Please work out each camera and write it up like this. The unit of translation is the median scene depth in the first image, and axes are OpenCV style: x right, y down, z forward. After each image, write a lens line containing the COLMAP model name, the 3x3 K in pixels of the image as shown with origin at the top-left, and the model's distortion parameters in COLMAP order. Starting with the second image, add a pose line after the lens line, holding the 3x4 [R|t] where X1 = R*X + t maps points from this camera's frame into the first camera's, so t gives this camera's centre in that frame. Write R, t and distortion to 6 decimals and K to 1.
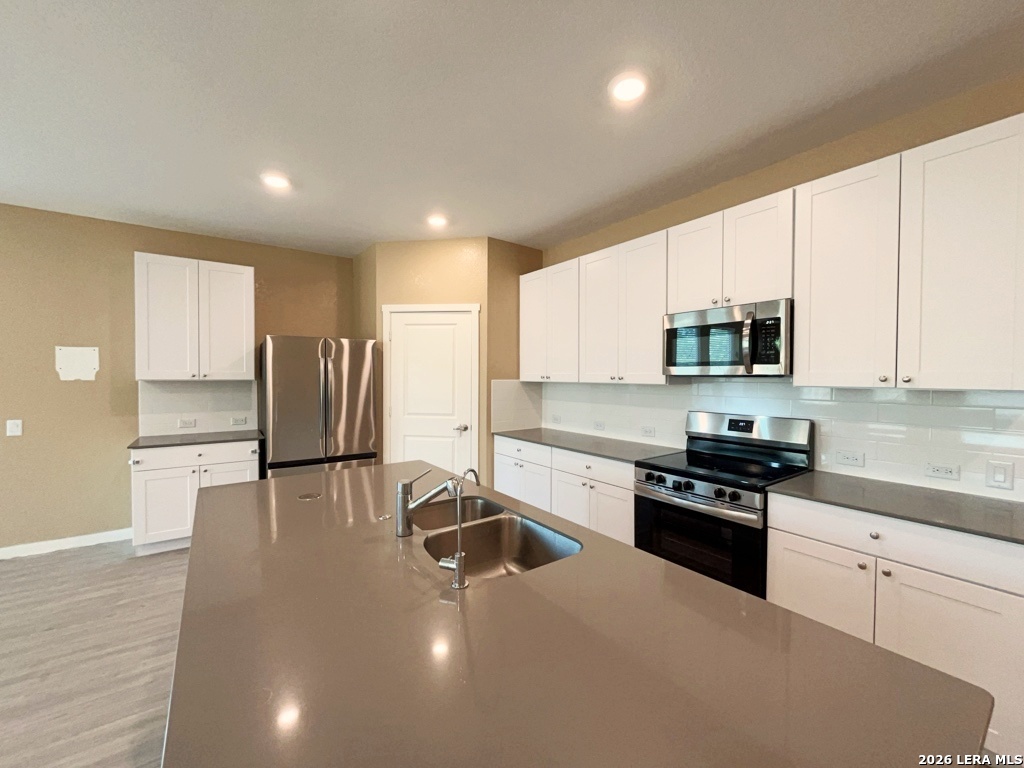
lens RADIAL K [[413.6, 0, 517.0], [0, 413.6, 387.0], [0, 0, 1]] dist [-0.002299, -0.000439]
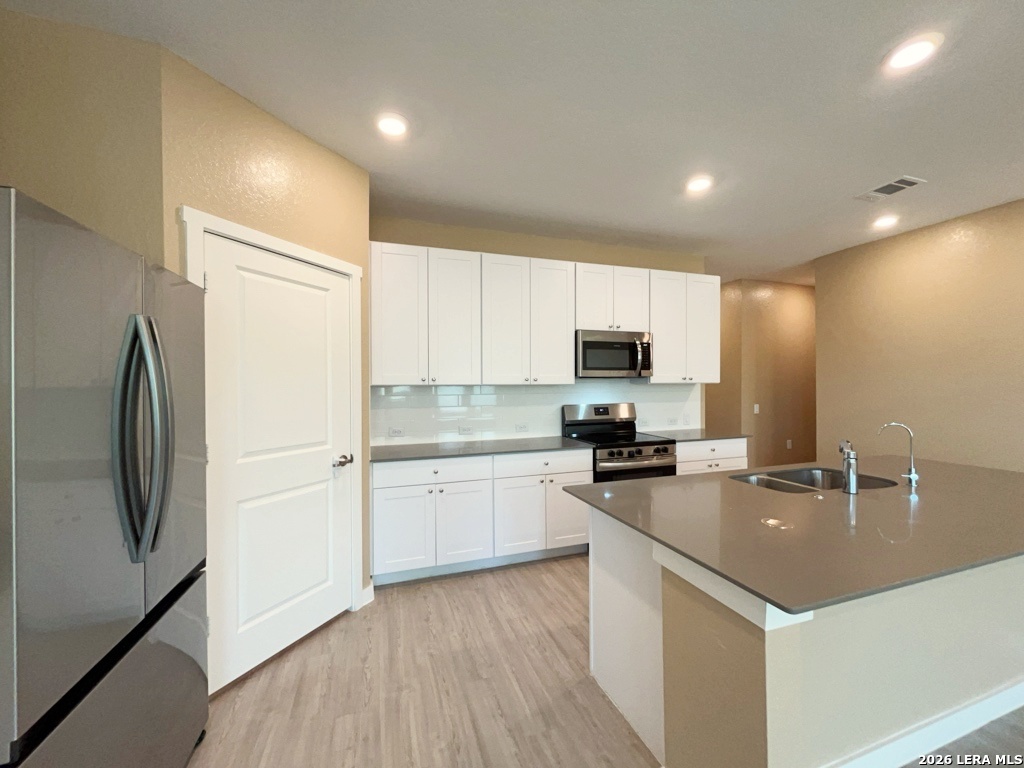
lens RADIAL K [[413.6, 0, 513.6], [0, 413.6, 387.2], [0, 0, 1]] dist [-0.002299, -0.000439]
pose [[0.292492, -0.017098, 0.956115, -0.778328], [0.027924, 0.999566, 0.009333, -0.012443], [-0.955860, 0.023968, 0.292843, 0.693505]]
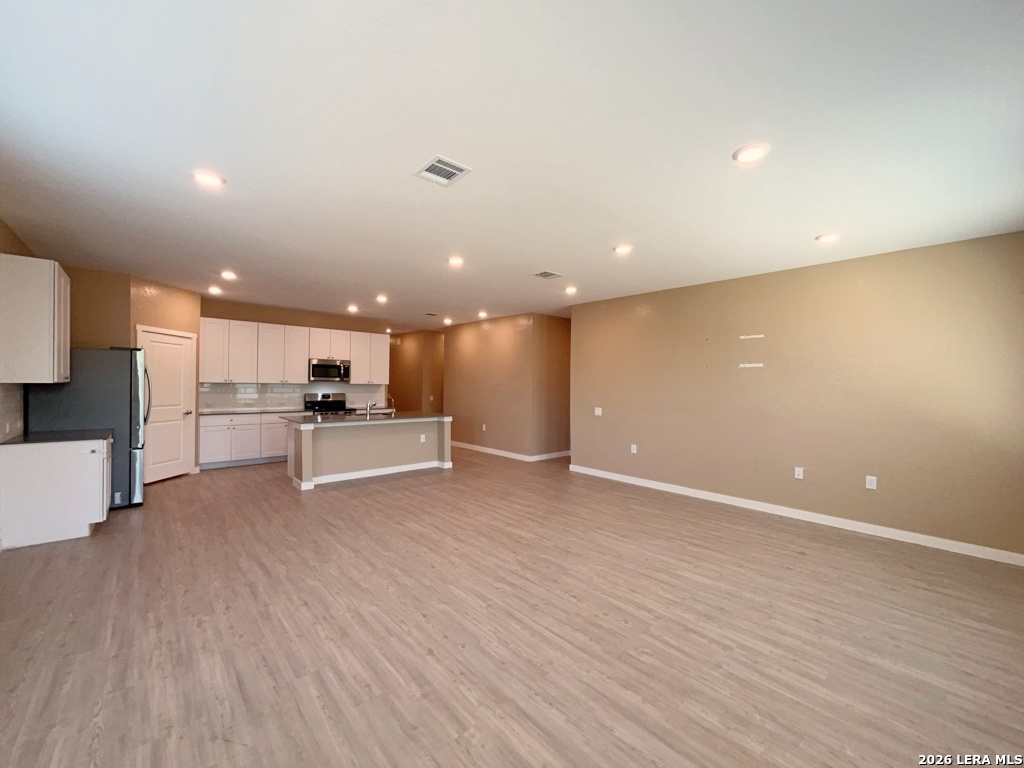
lens RADIAL K [[413.6, 0, 511.4], [0, 413.6, 384.2], [0, 0, 1]] dist [-0.002299, -0.000439]
pose [[-0.099374, -0.007601, 0.995021, -2.155134], [0.010929, 0.999902, 0.008730, -0.010121], [-0.994990, 0.011742, -0.099281, -0.061521]]
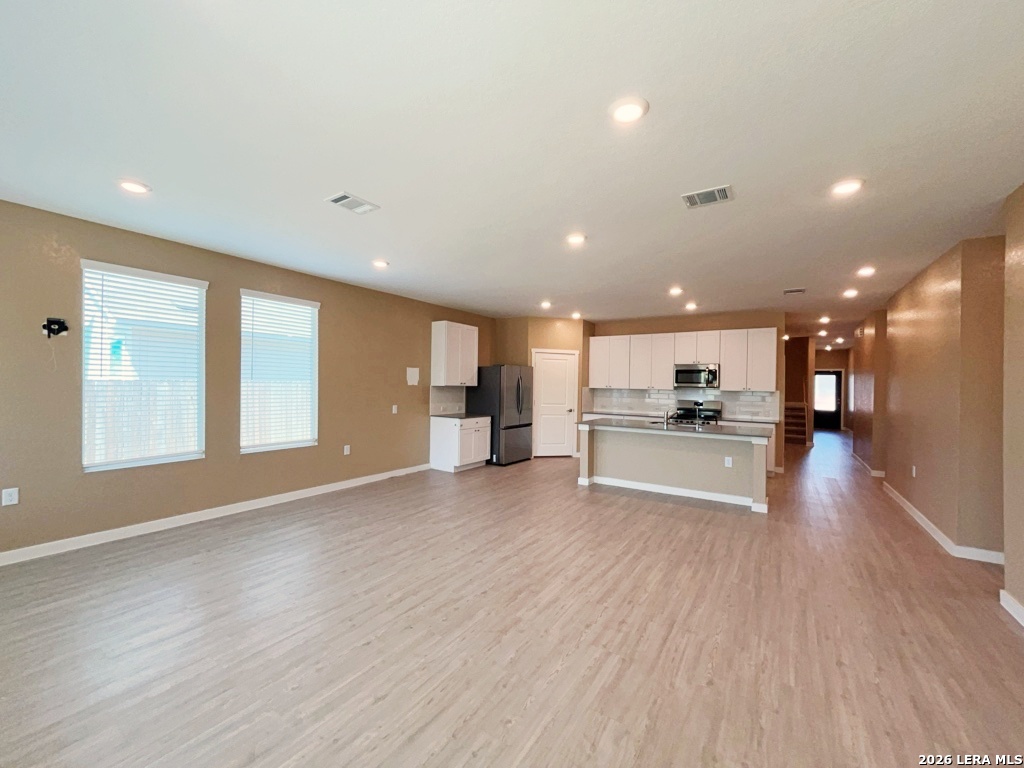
lens RADIAL K [[413.6, 0, 518.3], [0, 413.6, 380.6], [0, 0, 1]] dist [-0.002299, -0.000439]
pose [[0.934995, 0.015414, 0.354327, -1.337230], [-0.004364, 0.999480, -0.031962, 0.021335], [-0.354635, 0.028337, 0.934575, -1.012952]]
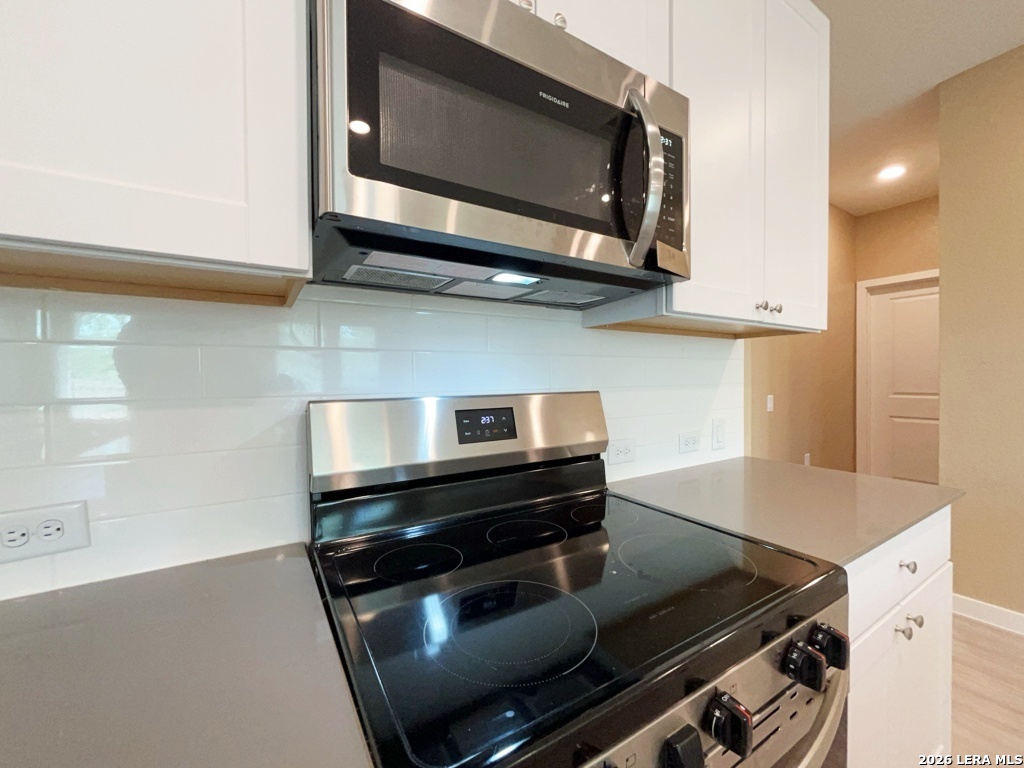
lens RADIAL K [[413.6, 0, 510.6], [0, 413.6, 386.6], [0, 0, 1]] dist [-0.002299, -0.000439]
pose [[0.074312, -0.025310, 0.996914, 0.144164], [0.030440, 0.999270, 0.023101, 0.041710], [-0.996770, 0.028630, 0.075028, 0.762544]]
